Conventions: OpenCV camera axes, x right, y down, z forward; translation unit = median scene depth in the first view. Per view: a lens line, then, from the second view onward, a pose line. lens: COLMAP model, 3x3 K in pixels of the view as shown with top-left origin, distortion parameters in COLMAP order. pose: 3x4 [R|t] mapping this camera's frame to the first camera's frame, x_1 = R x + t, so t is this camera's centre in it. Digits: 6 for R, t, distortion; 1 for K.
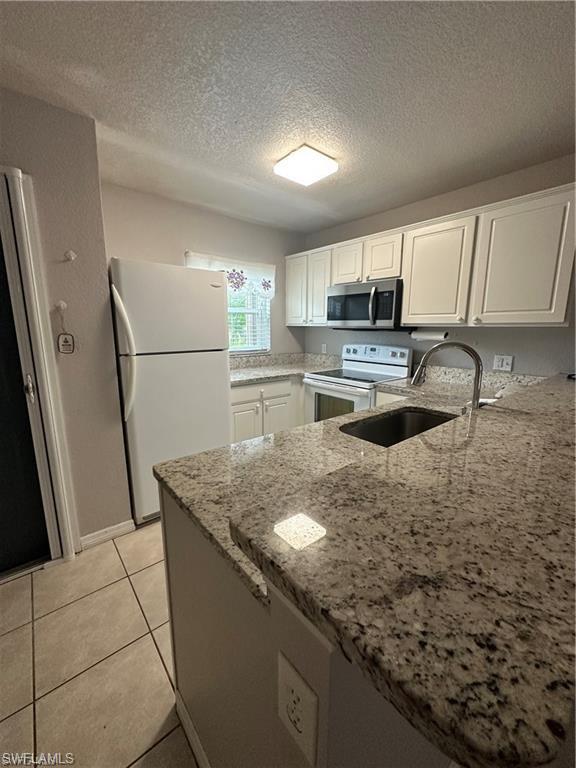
lens RADIAL K [[307.1, 0, 288.0], [0, 307.1, 384.0], [0, 0, 1]] dist [-0.000947, -0.000109]
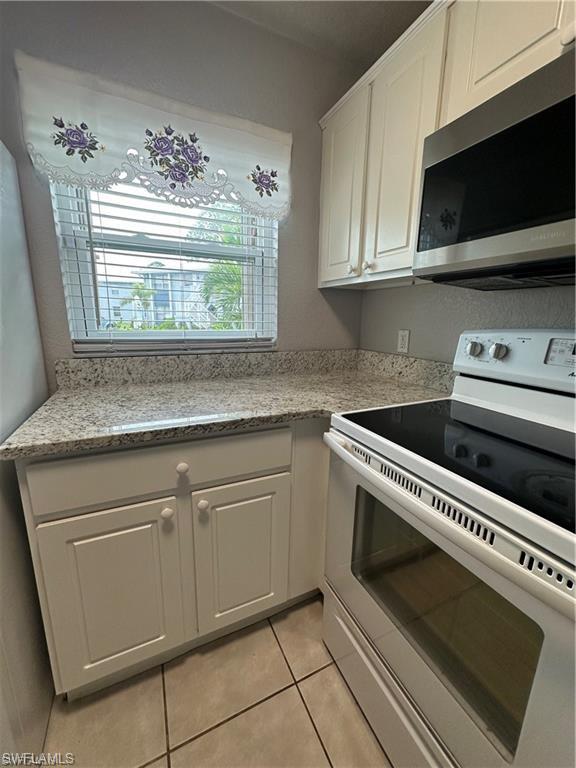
lens RADIAL K [[307.1, 0, 288.0], [0, 307.1, 384.0], [0, 0, 1]] dist [-0.000947, -0.000109]
pose [[0.968289, 0.065051, -0.241214, 0.117630], [-0.058335, 0.997687, 0.034886, -0.103399], [0.242925, -0.019708, 0.969845, 0.919034]]
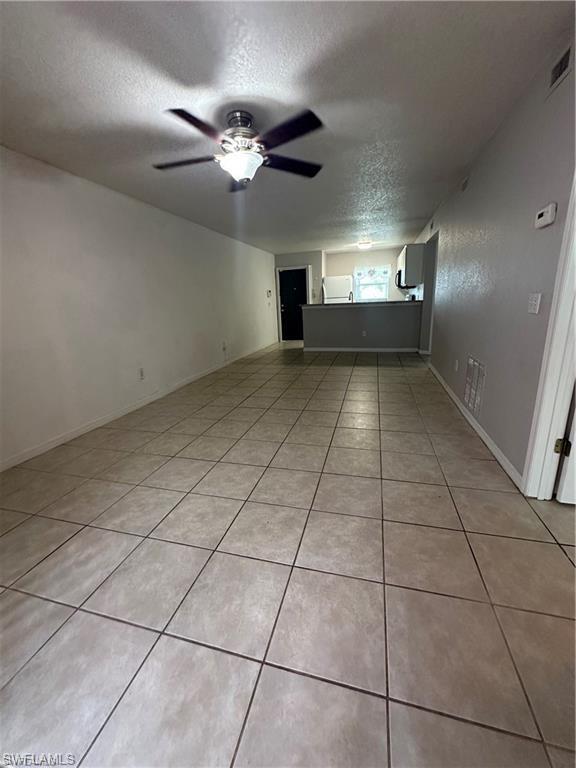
lens RADIAL K [[306.7, 0, 287.0], [0, 306.7, 384.5], [0, 0, 1]] dist [-0.001122, -0.000216]
pose [[0.565247, 0.188157, -0.803177, 2.572800], [-0.100401, 0.982093, 0.159413, 0.410622], [0.818789, -0.009468, 0.574016, -1.741558]]
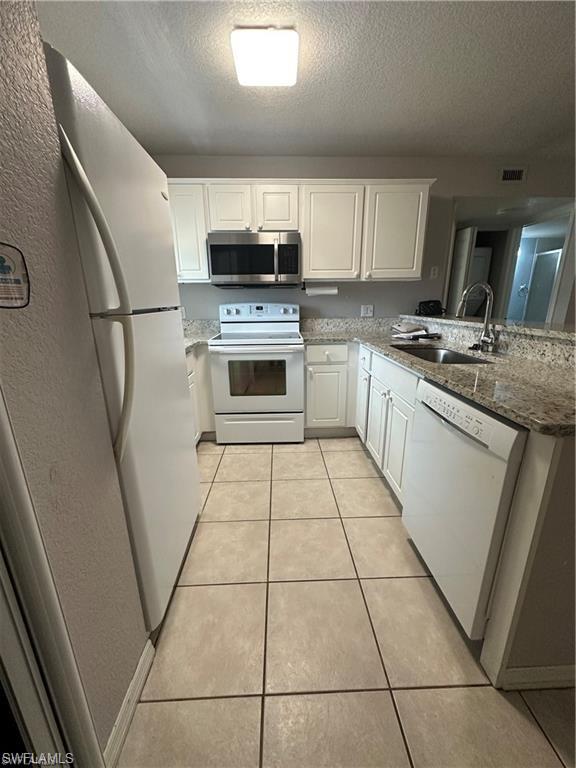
lens RADIAL K [[306.7, 0, 287.0], [0, 306.7, 384.5], [0, 0, 1]] dist [-0.001122, -0.000216]
pose [[0.617977, -0.221193, 0.754439, -0.615517], [0.158125, 0.974966, 0.156325, -0.021285], [-0.770130, 0.022690, 0.637483, 0.449380]]
